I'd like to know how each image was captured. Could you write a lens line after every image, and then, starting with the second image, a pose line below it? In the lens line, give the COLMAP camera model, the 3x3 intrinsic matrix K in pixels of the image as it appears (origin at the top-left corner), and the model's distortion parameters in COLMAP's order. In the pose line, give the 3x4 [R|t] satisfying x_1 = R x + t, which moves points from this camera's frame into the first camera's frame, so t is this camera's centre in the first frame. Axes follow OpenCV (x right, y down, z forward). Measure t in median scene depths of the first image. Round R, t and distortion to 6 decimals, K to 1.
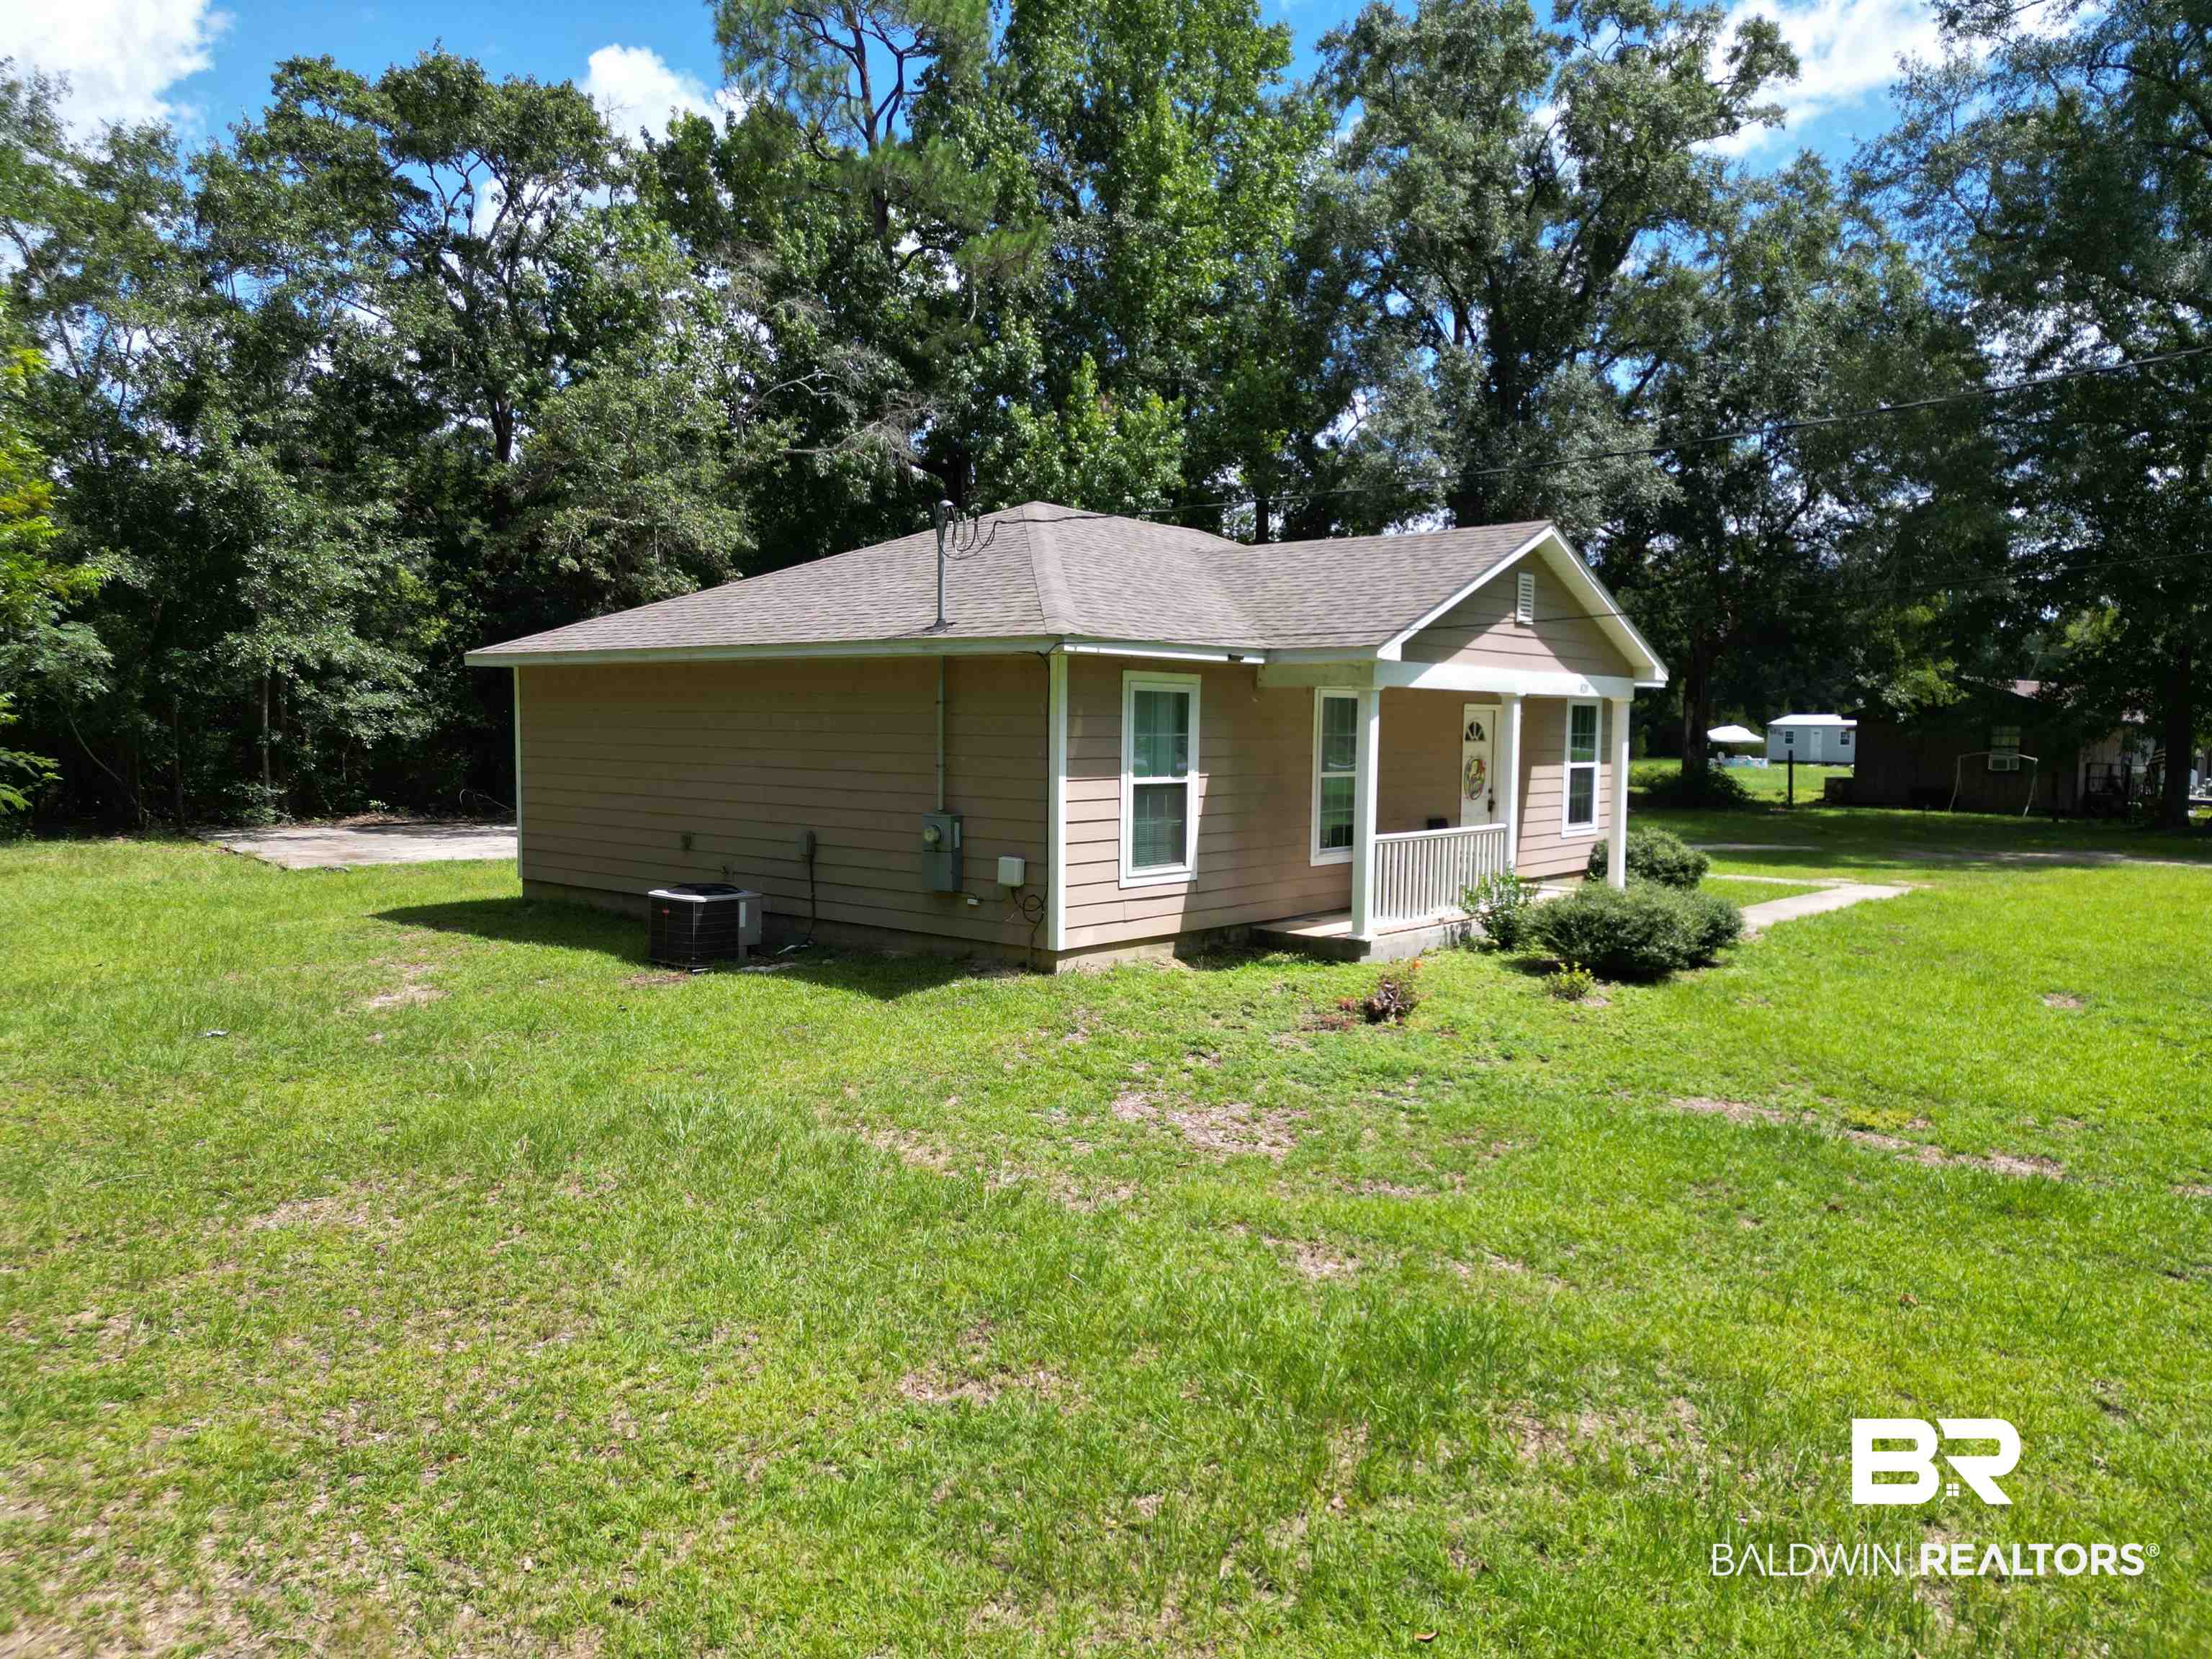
lens RADIAL K [[1562.3, 0, 1097.9], [0, 1562.3, 826.4], [0, 0, 1]] dist [-0.011750, 0.013907]
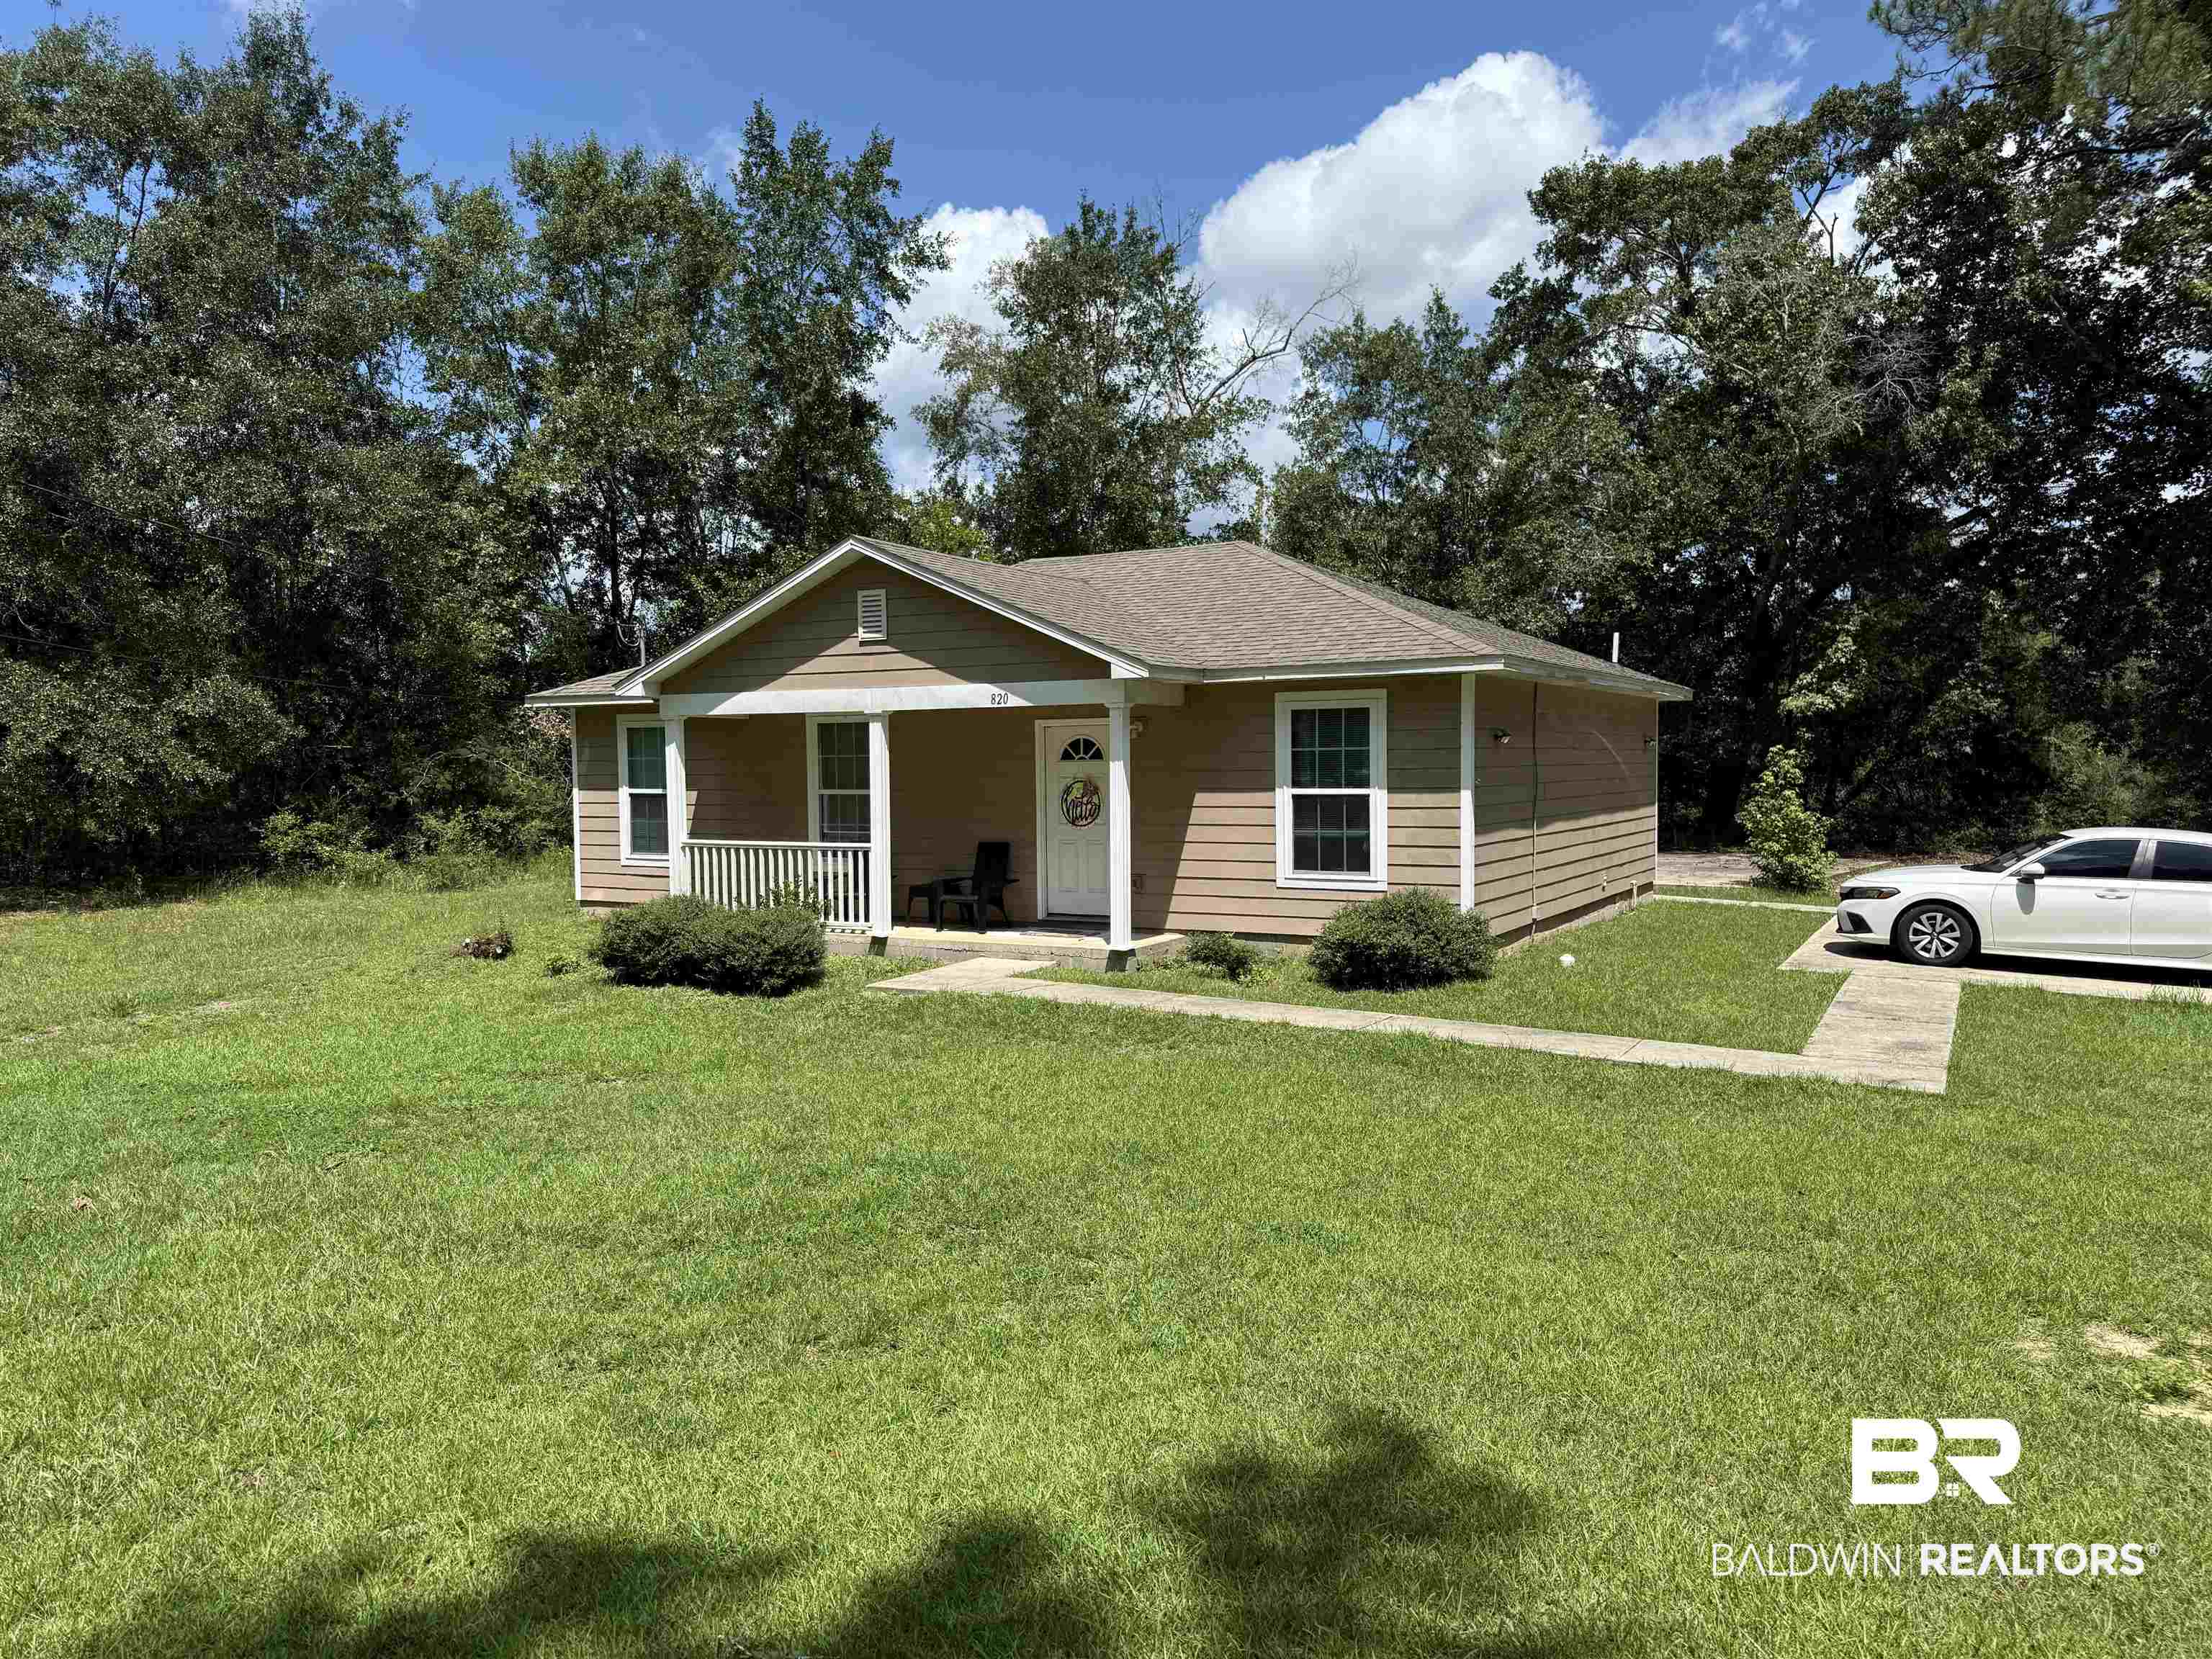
lens RADIAL K [[1565.3, 0, 1111.3], [0, 1565.3, 812.0], [0, 0, 1]] dist [0.002300, -0.041662]
pose [[0.198747, 0.015519, -0.979928, 0.696361], [-0.055653, 0.998440, 0.004524, -0.019149], [0.978469, 0.053637, 0.199300, 0.526285]]
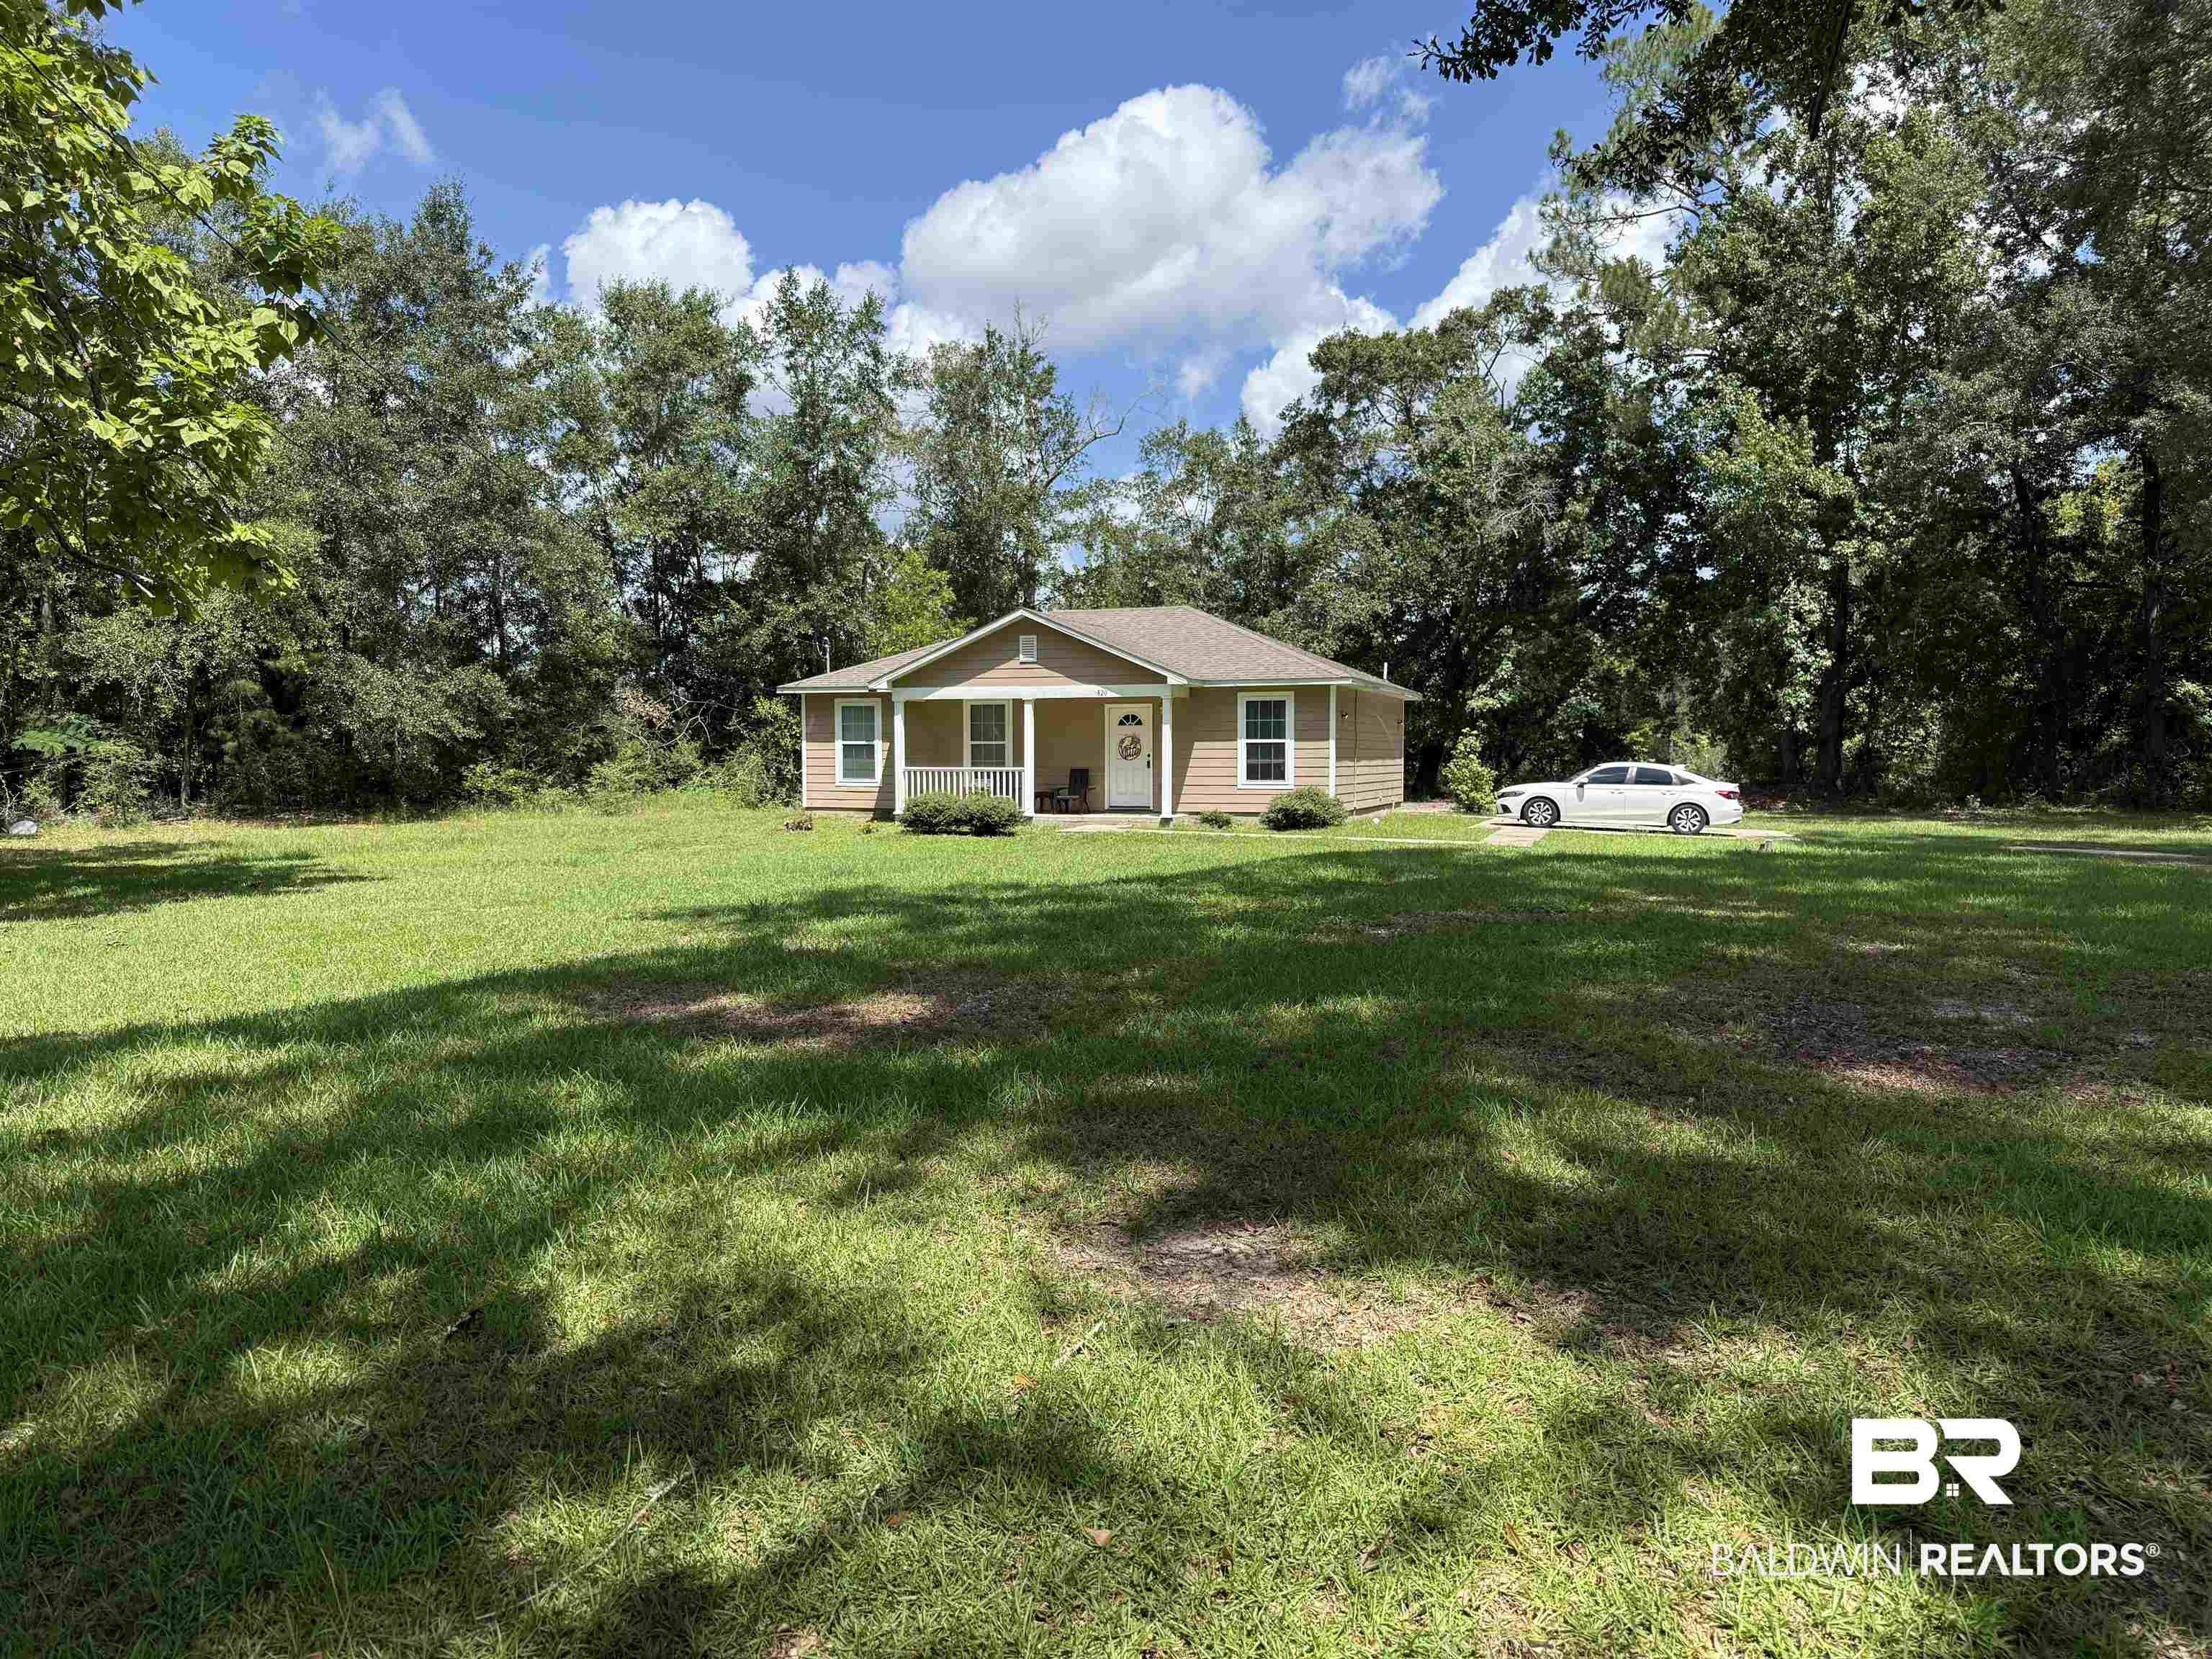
lens RADIAL K [[1565.3, 0, 1099.9], [0, 1565.3, 835.1], [0, 0, 1]] dist [0.002300, -0.041662]
pose [[0.371388, 0.033448, -0.927875, 1.138065], [-0.060190, 0.998116, 0.011889, 0.028917], [0.926525, 0.051433, 0.372701, 0.211563]]
